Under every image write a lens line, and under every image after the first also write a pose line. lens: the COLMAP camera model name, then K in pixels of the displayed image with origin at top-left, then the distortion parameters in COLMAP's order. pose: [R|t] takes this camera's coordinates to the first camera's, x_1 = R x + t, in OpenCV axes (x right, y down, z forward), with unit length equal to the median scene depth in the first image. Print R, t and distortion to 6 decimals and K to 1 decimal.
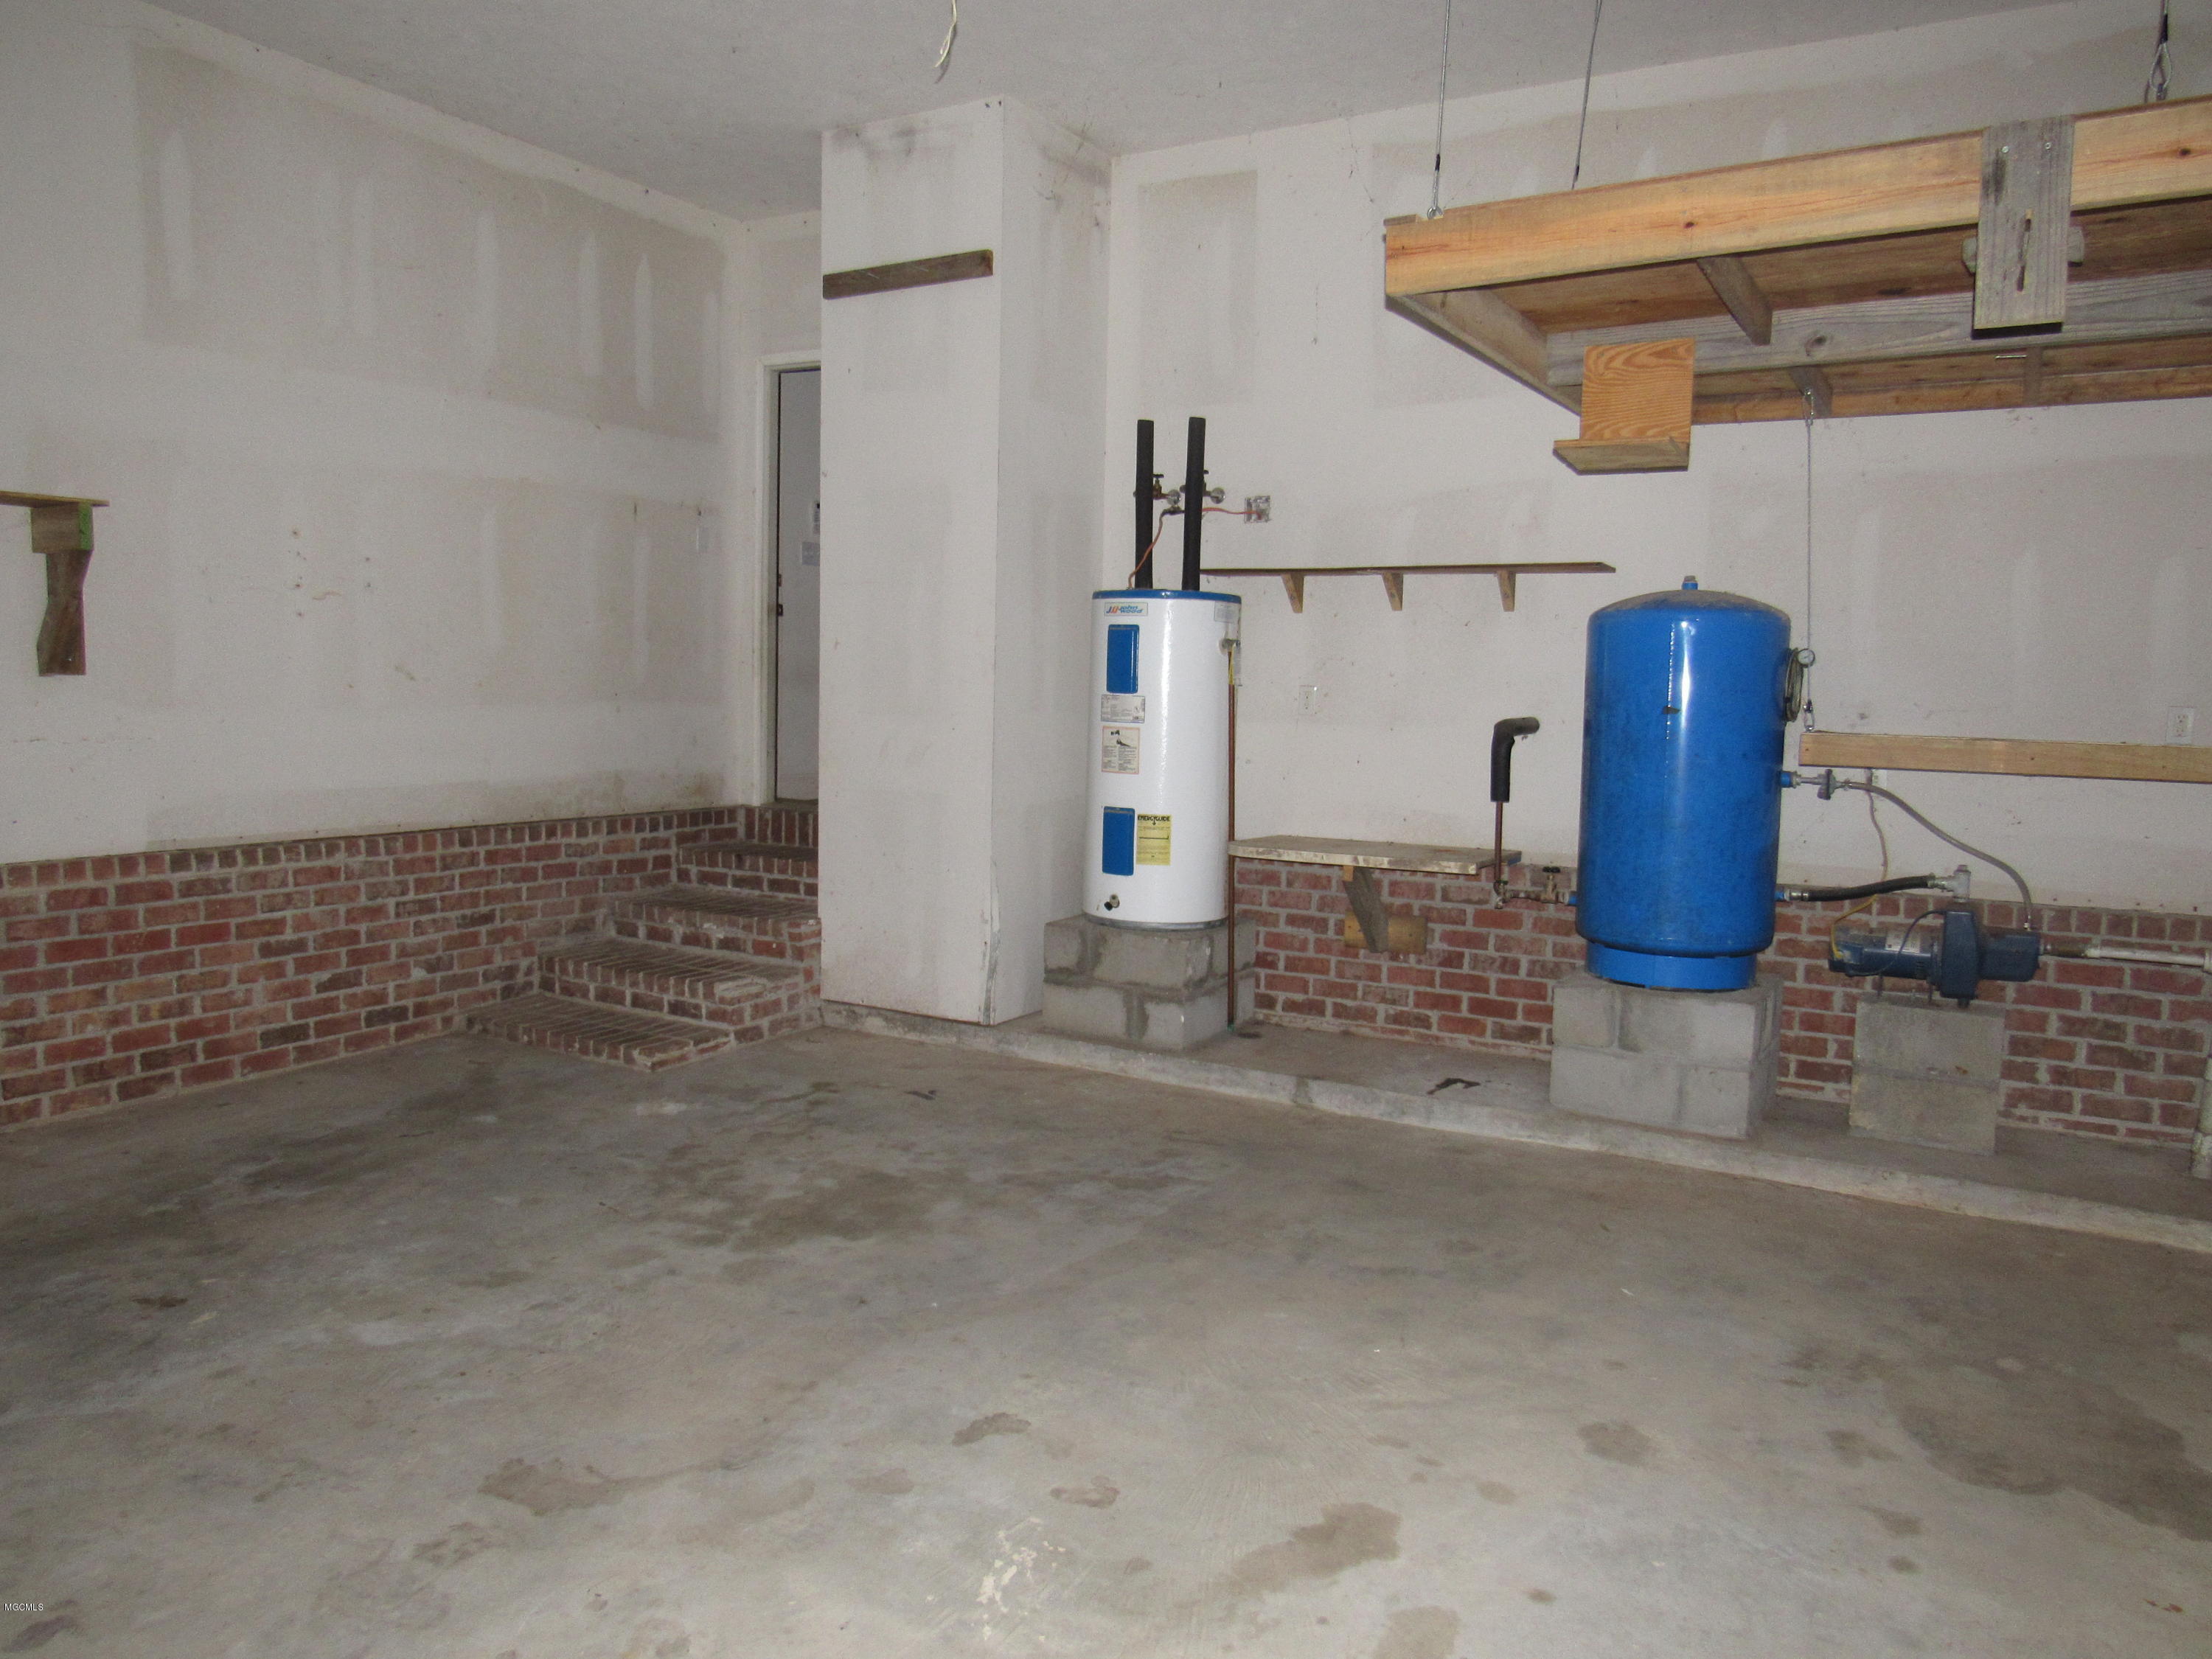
lens RADIAL K [[1571.0, 0, 1106.7], [0, 1571.0, 828.1], [0, 0, 1]] dist [-0.005997, -0.003768]
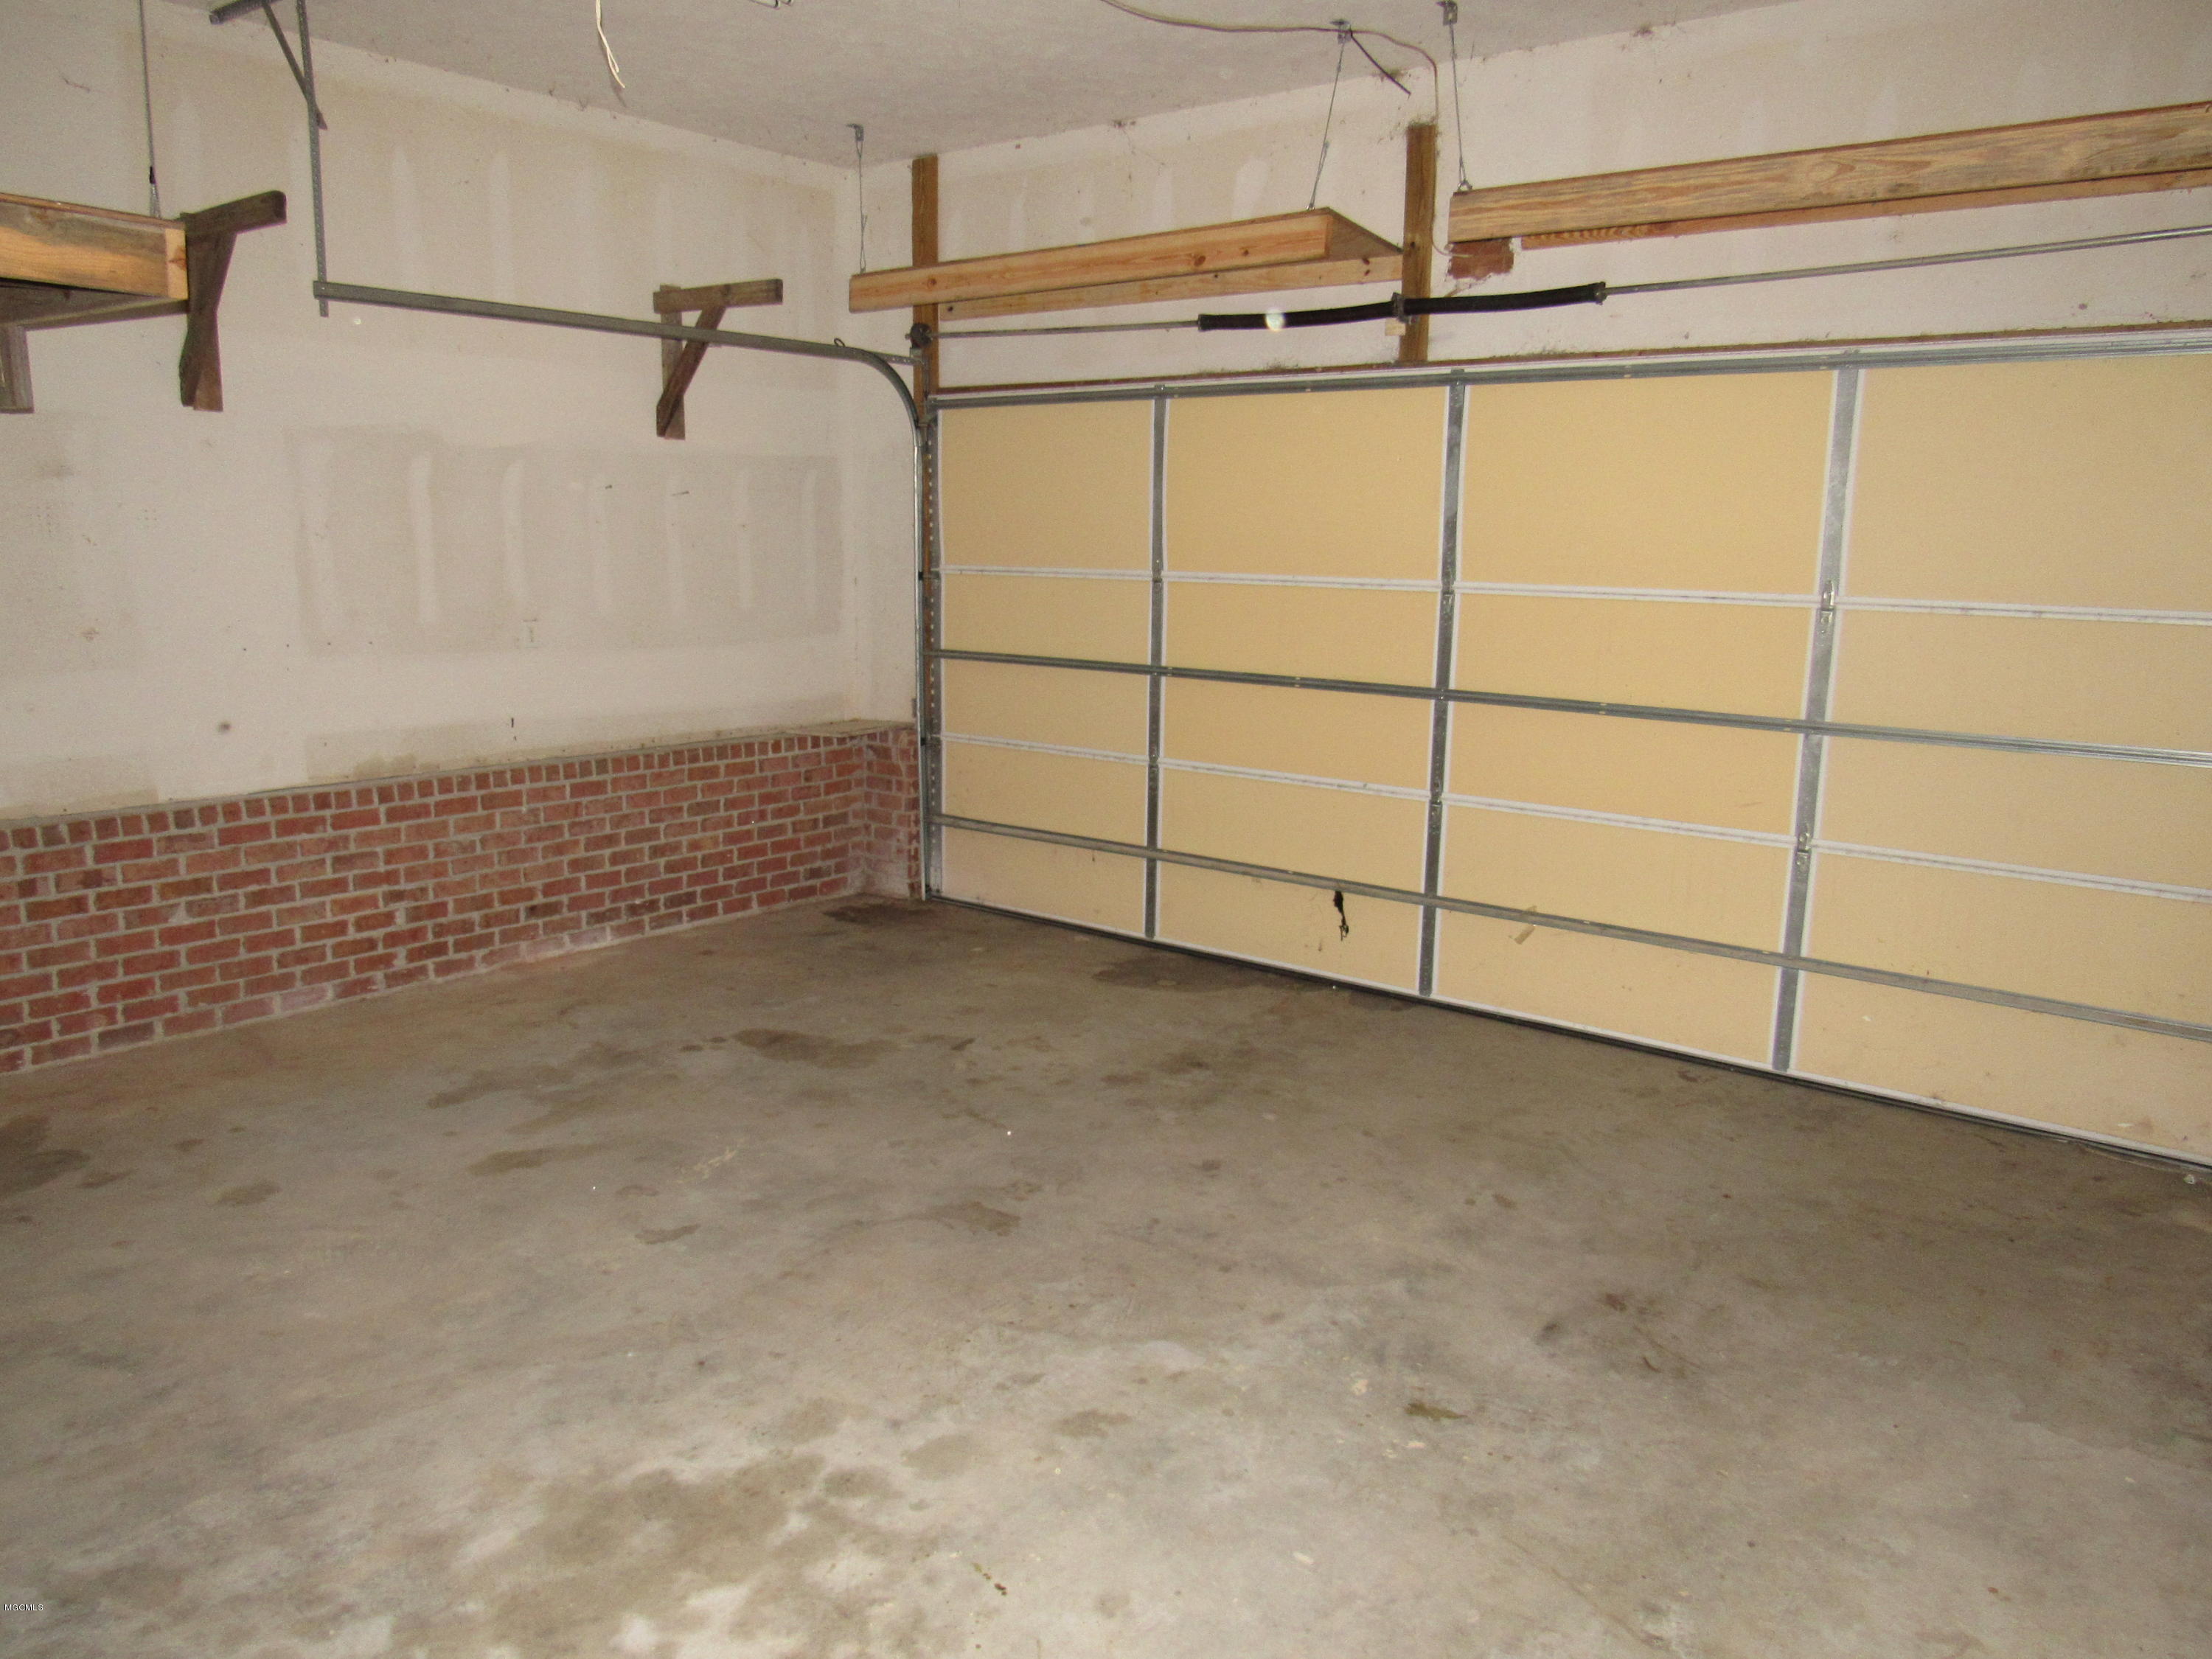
lens RADIAL K [[1571.0, 0, 1106.7], [0, 1571.0, 827.3], [0, 0, 1]] dist [-0.005997, -0.003768]
pose [[-0.989812, -0.060584, 0.128844, -0.494180], [-0.023458, 0.961977, 0.272121, -0.270996], [-0.140432, 0.266326, -0.953598, 1.758630]]
